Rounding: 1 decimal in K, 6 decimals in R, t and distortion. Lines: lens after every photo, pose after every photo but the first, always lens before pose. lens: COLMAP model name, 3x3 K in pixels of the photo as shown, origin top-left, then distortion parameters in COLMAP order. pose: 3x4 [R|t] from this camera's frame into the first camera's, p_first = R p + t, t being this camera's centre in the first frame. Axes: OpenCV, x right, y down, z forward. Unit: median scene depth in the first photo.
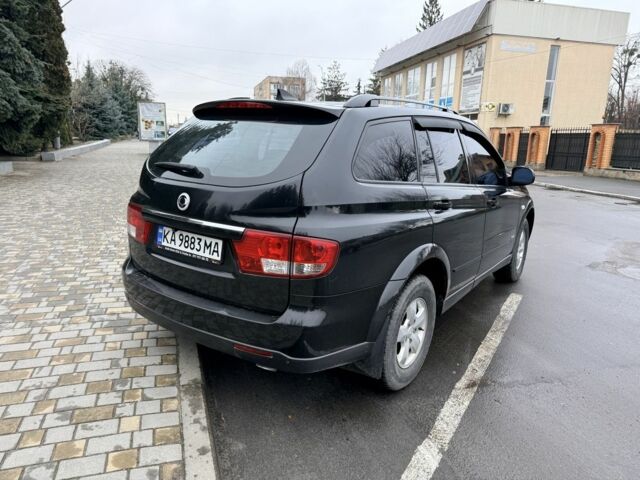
lens RADIAL K [[444.5, 0, 320.0], [0, 444.5, 240.0], [0, 0, 1]] dist [0.067975, -0.091454]
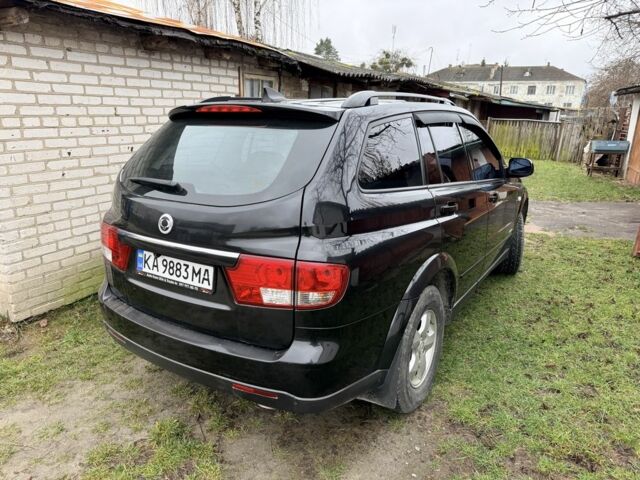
lens RADIAL K [[444.5, 0, 320.0], [0, 444.5, 240.0], [0, 0, 1]] dist [0.067975, -0.091454]
pose [[0.998012, -0.045558, 0.043548, -0.042789], [0.044172, 0.998502, 0.032285, -0.067276], [-0.044954, -0.030297, 0.998530, 0.110058]]
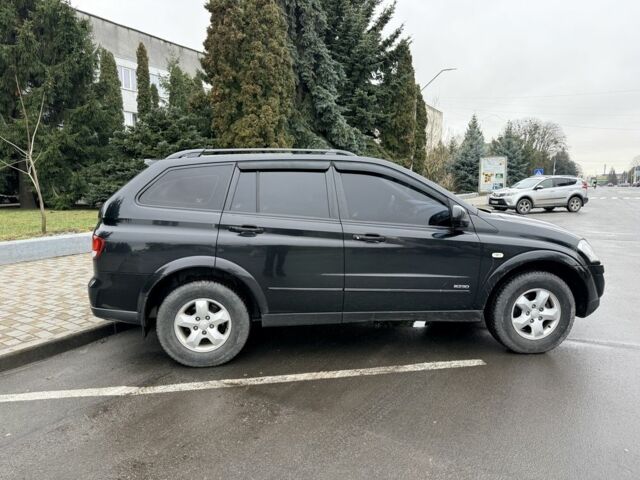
lens RADIAL K [[444.5, 0, 320.0], [0, 444.5, 240.0], [0, 0, 1]] dist [0.067975, -0.091454]
pose [[0.660651, 0.062635, -0.748076, 1.668861], [-0.149590, 0.987512, -0.049425, -0.028036], [0.735638, 0.144557, 0.661770, 0.430045]]
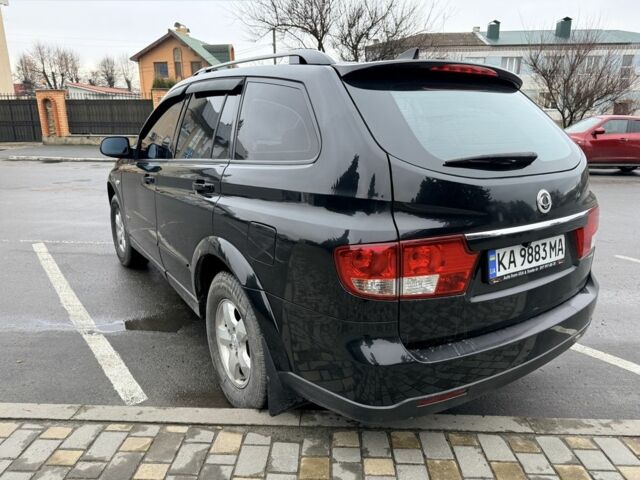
lens RADIAL K [[444.5, 0, 320.0], [0, 444.5, 240.0], [0, 0, 1]] dist [0.067975, -0.091454]
pose [[0.357179, -0.275533, 0.892471, -1.094945], [0.212307, 0.954439, 0.209696, -0.253422], [-0.909587, 0.114579, 0.399403, 1.024523]]
